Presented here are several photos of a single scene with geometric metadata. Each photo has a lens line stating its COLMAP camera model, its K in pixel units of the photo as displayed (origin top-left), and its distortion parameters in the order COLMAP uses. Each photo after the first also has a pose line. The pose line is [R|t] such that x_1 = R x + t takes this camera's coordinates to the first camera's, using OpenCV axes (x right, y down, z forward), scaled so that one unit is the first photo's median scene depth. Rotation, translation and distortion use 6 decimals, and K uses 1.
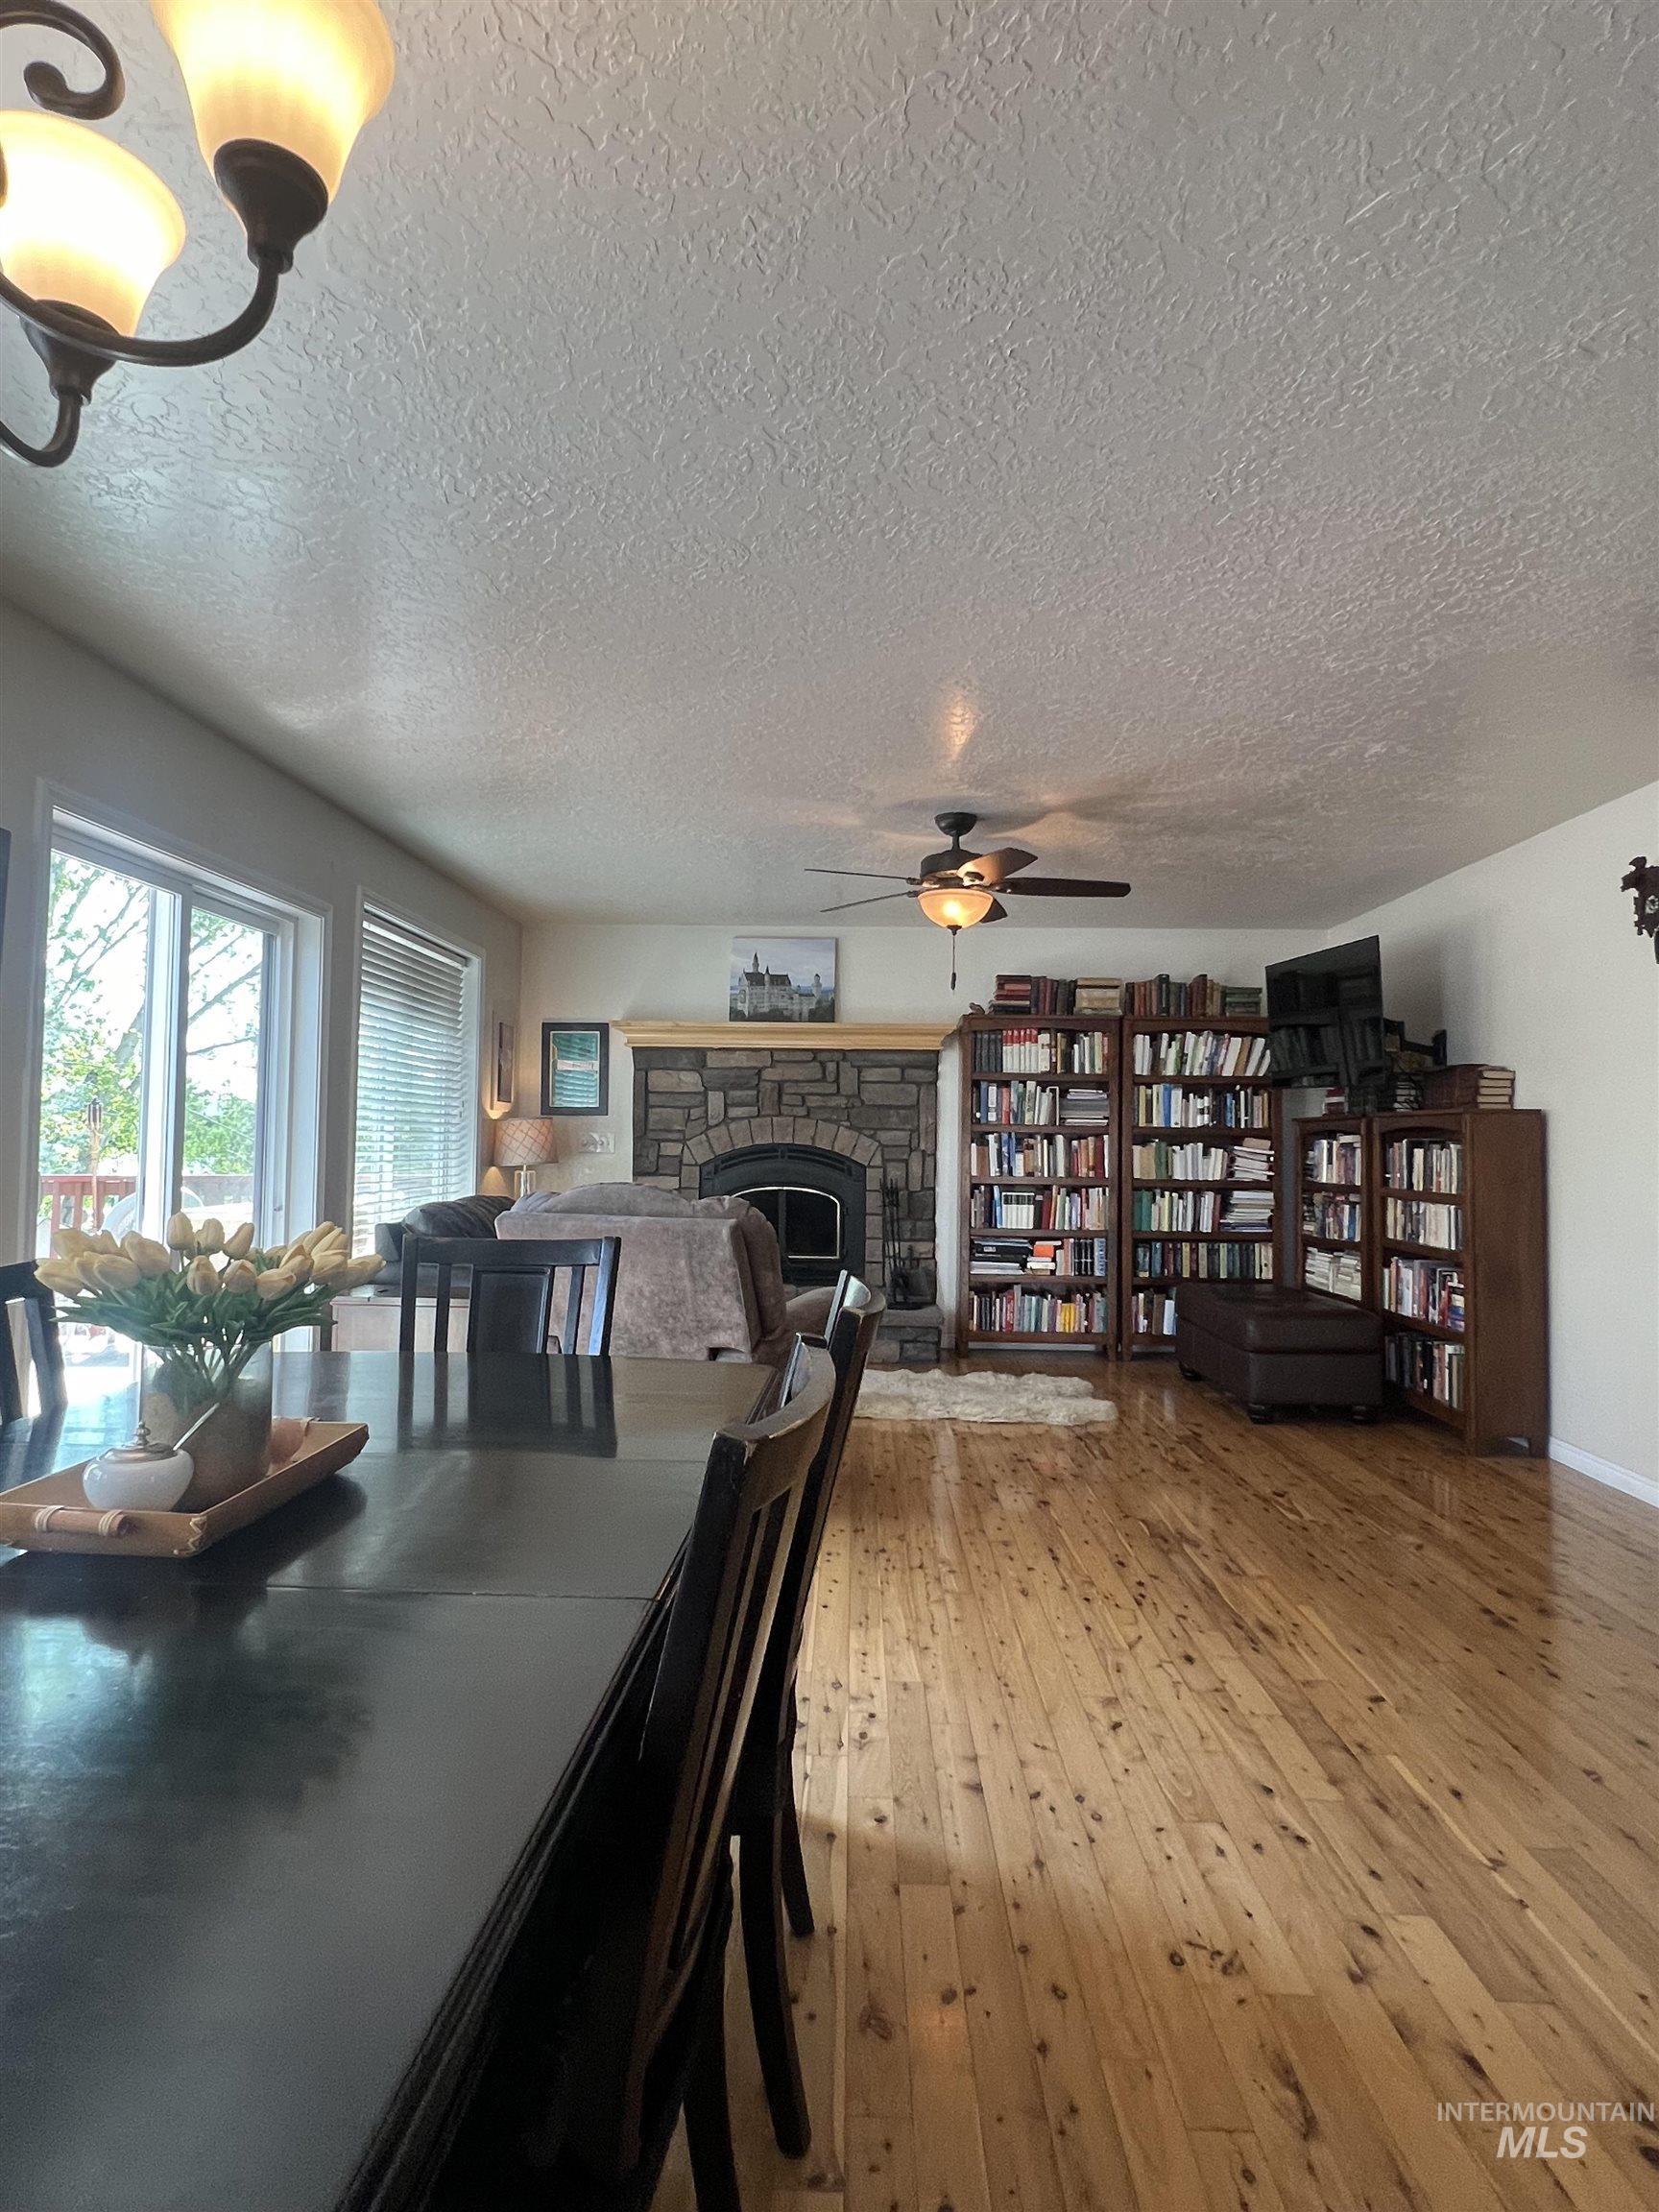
lens RADIAL K [[1190.5, 0, 830.6], [0, 1190.5, 1097.8], [0, 0, 1]] dist [-0.002979, 0.000731]
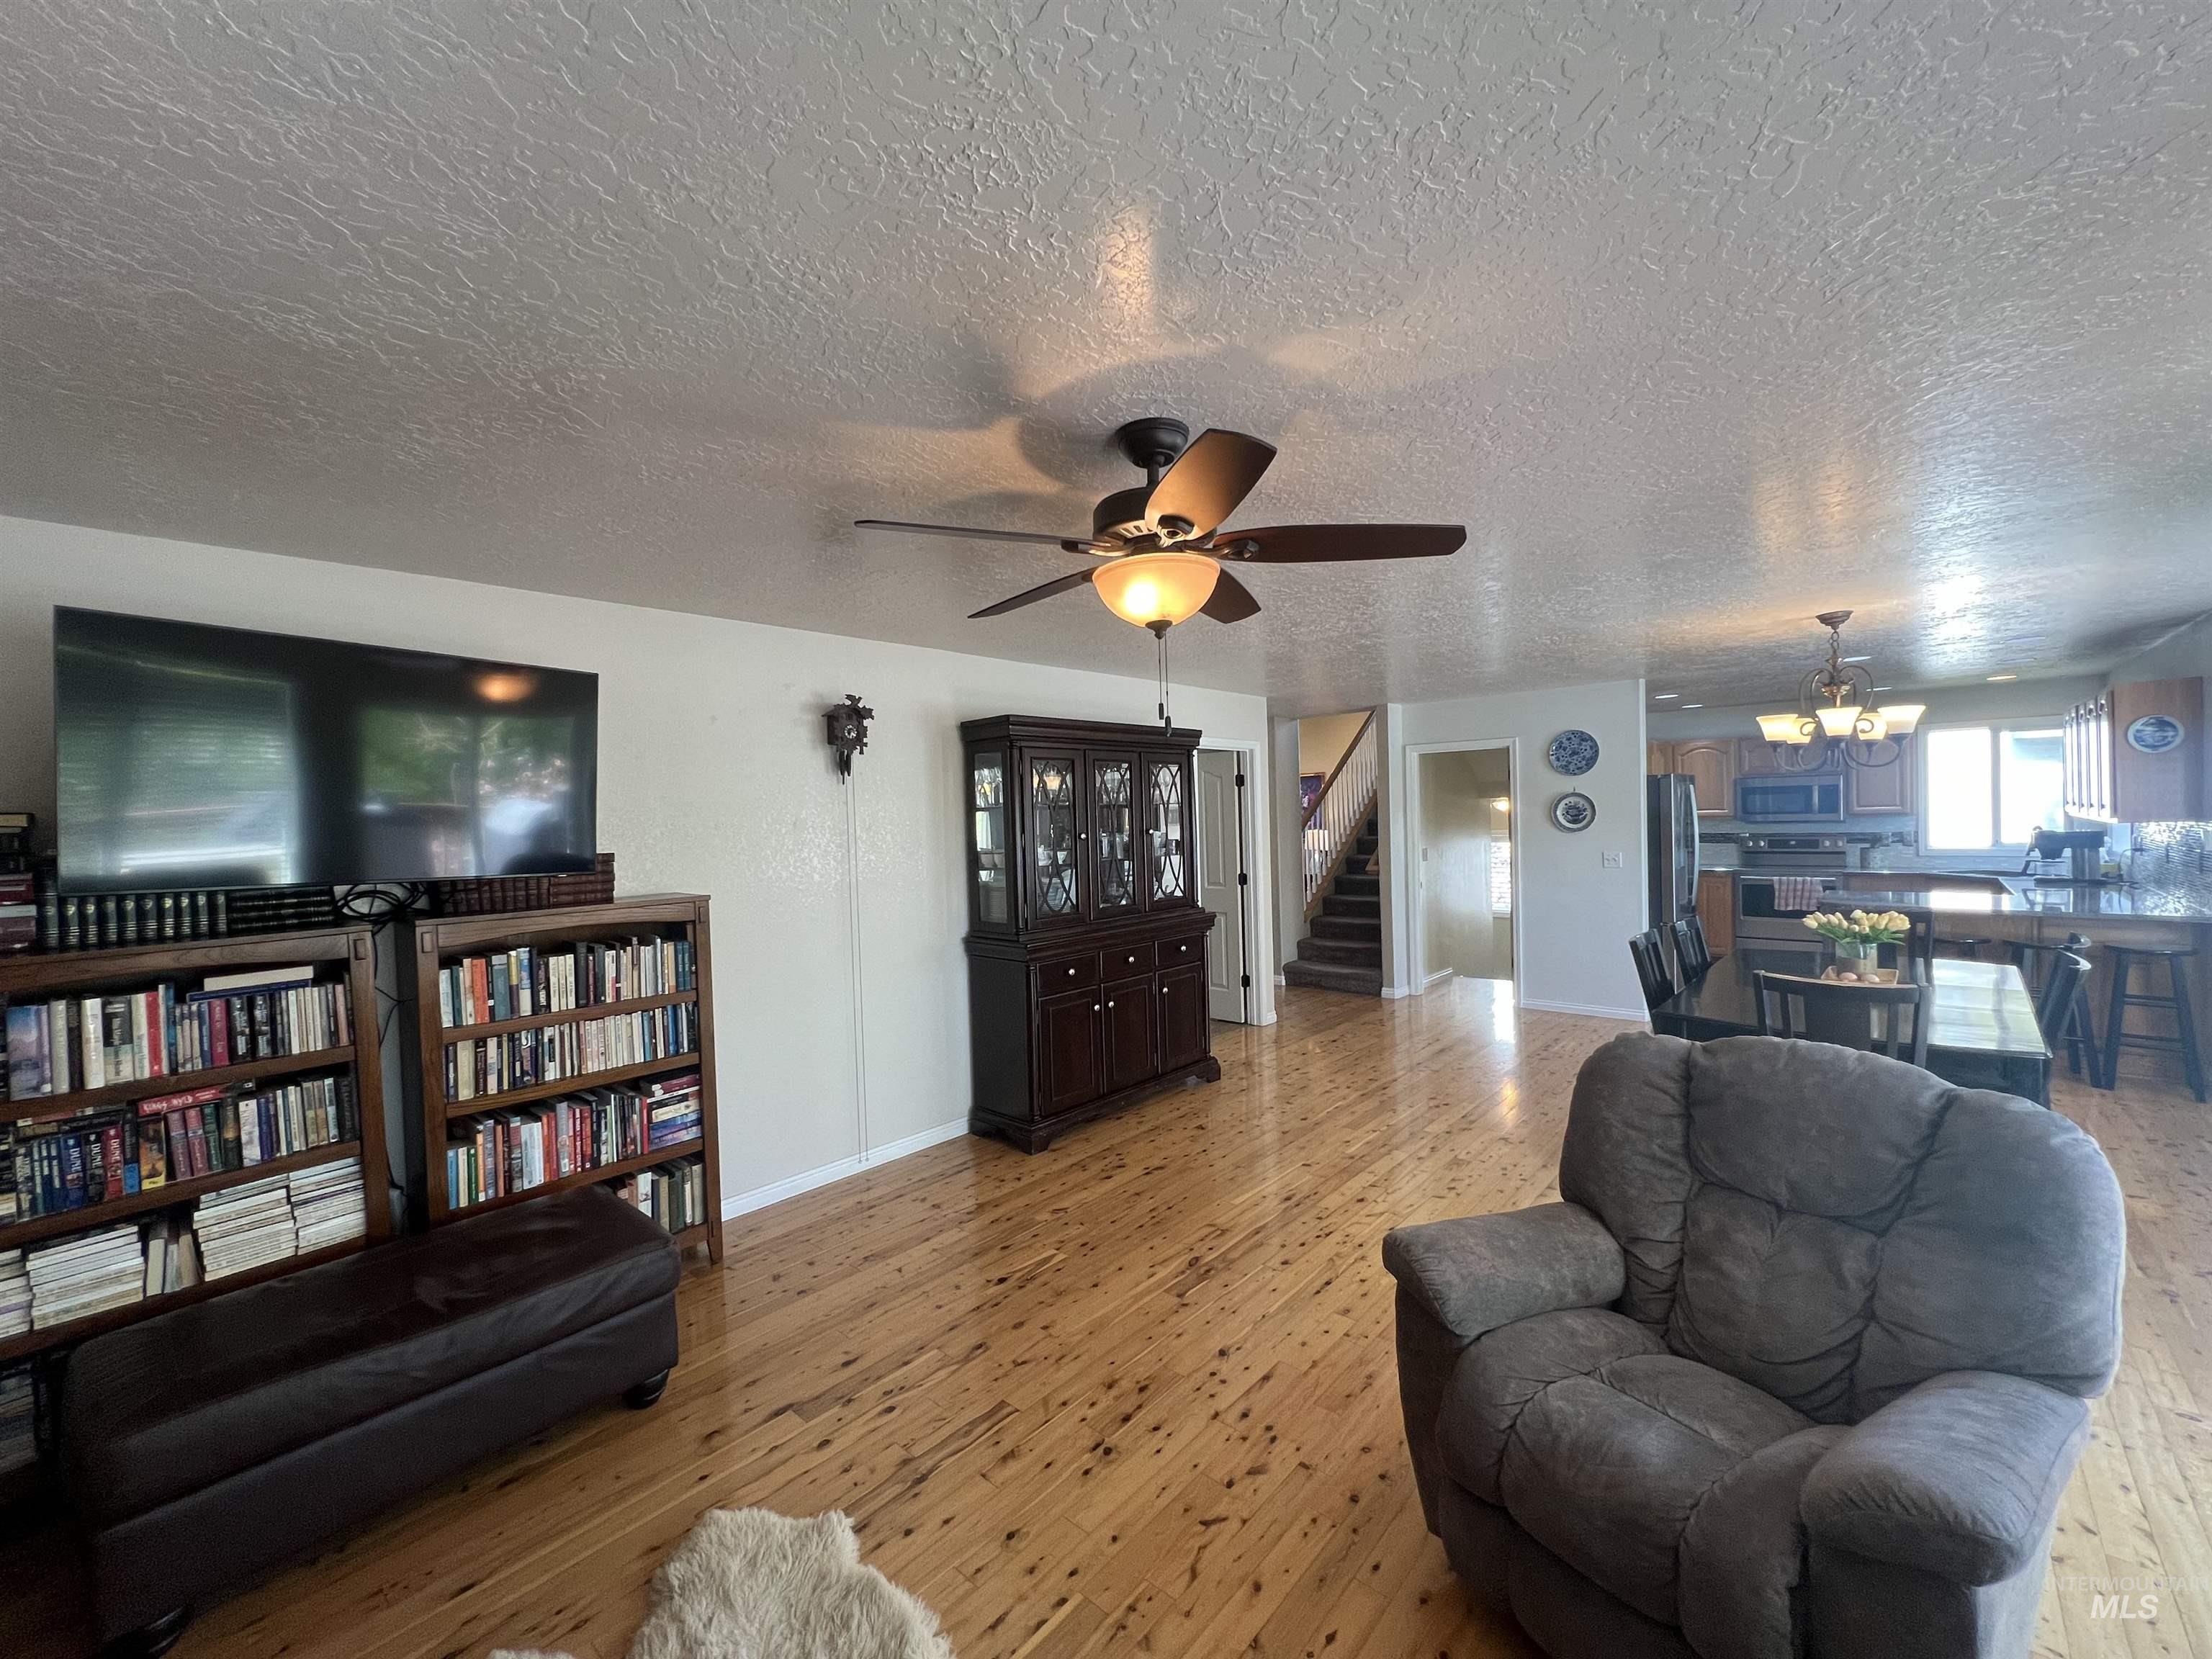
lens RADIAL K [[887.6, 0, 1101.8], [0, 887.6, 831.4], [0, 0, 1]] dist [0.001978, 0.000199]
pose [[-0.755352, 0.001432, 0.655317, -0.111085], [-0.000312, 0.999997, -0.002544, -0.027714], [-0.655319, -0.002126, -0.755349, 0.930045]]
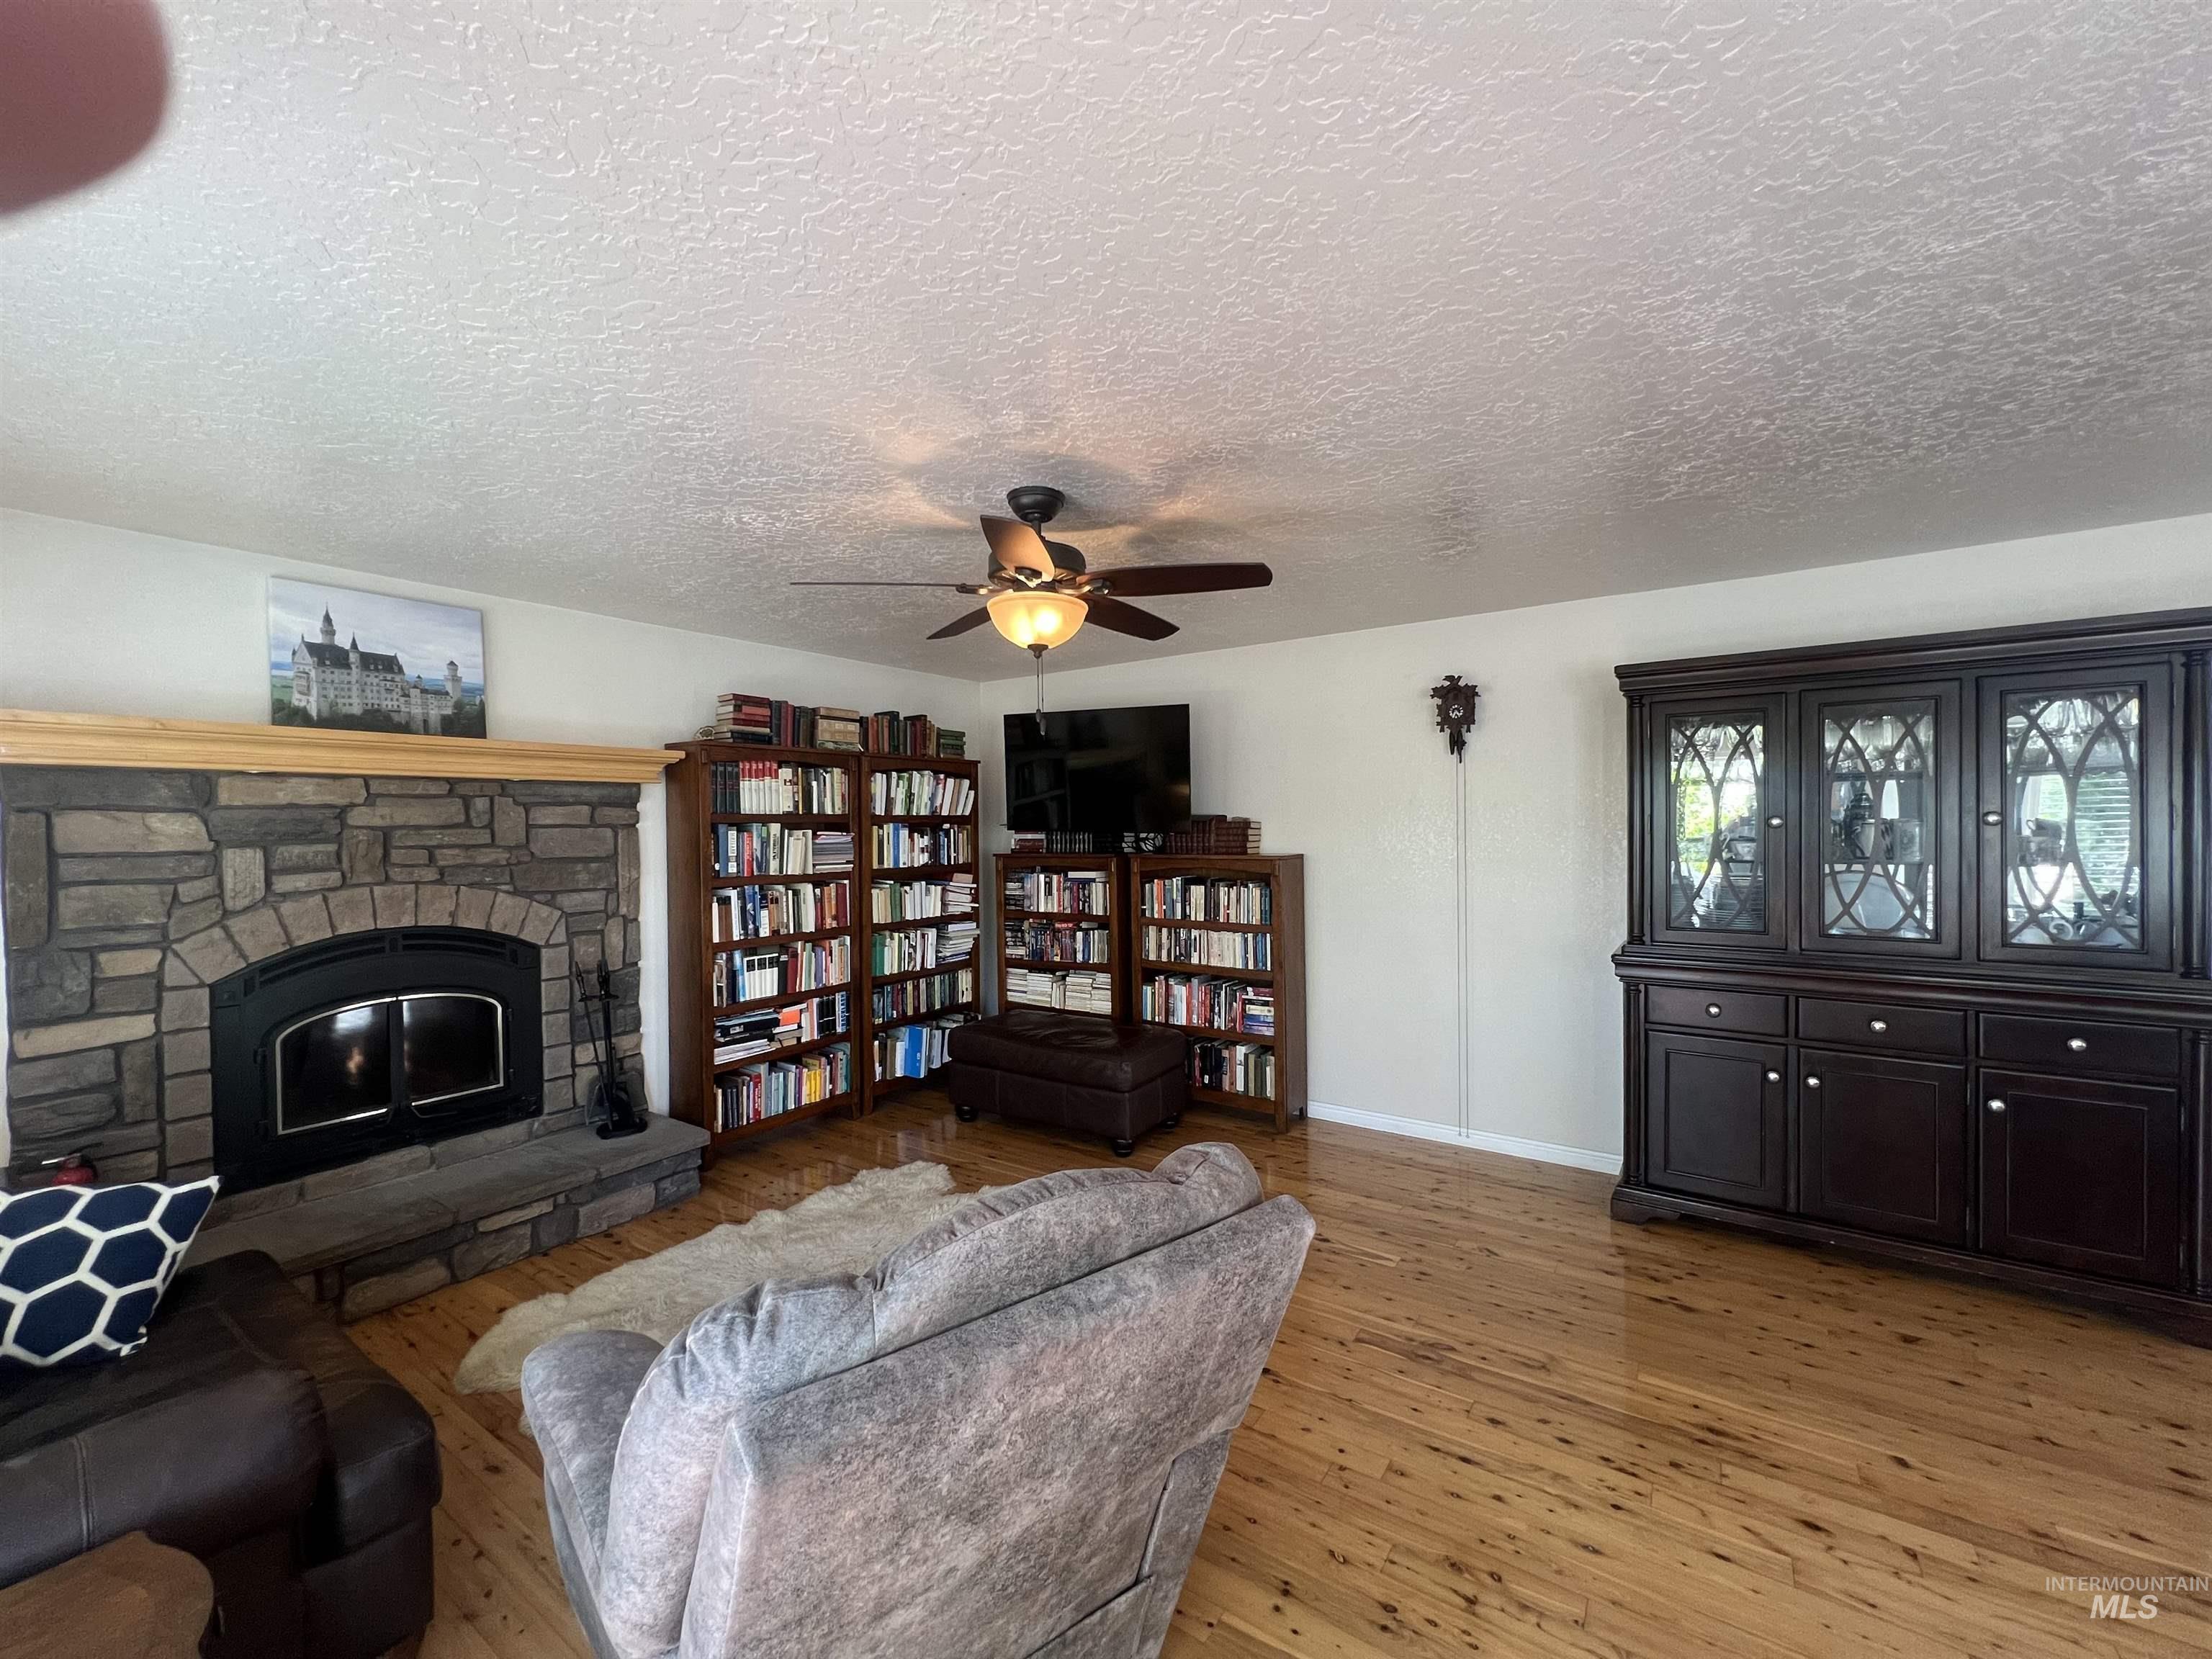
lens RADIAL K [[881.2, 0, 1101.8], [0, 881.2, 833.3], [0, 0, 1]] dist [0.000506, -0.000345]
pose [[0.552589, -0.028924, 0.832952, -0.229179], [-0.009589, 0.999111, 0.041055, -0.035108], [-0.833399, -0.030674, 0.551821, 0.457100]]
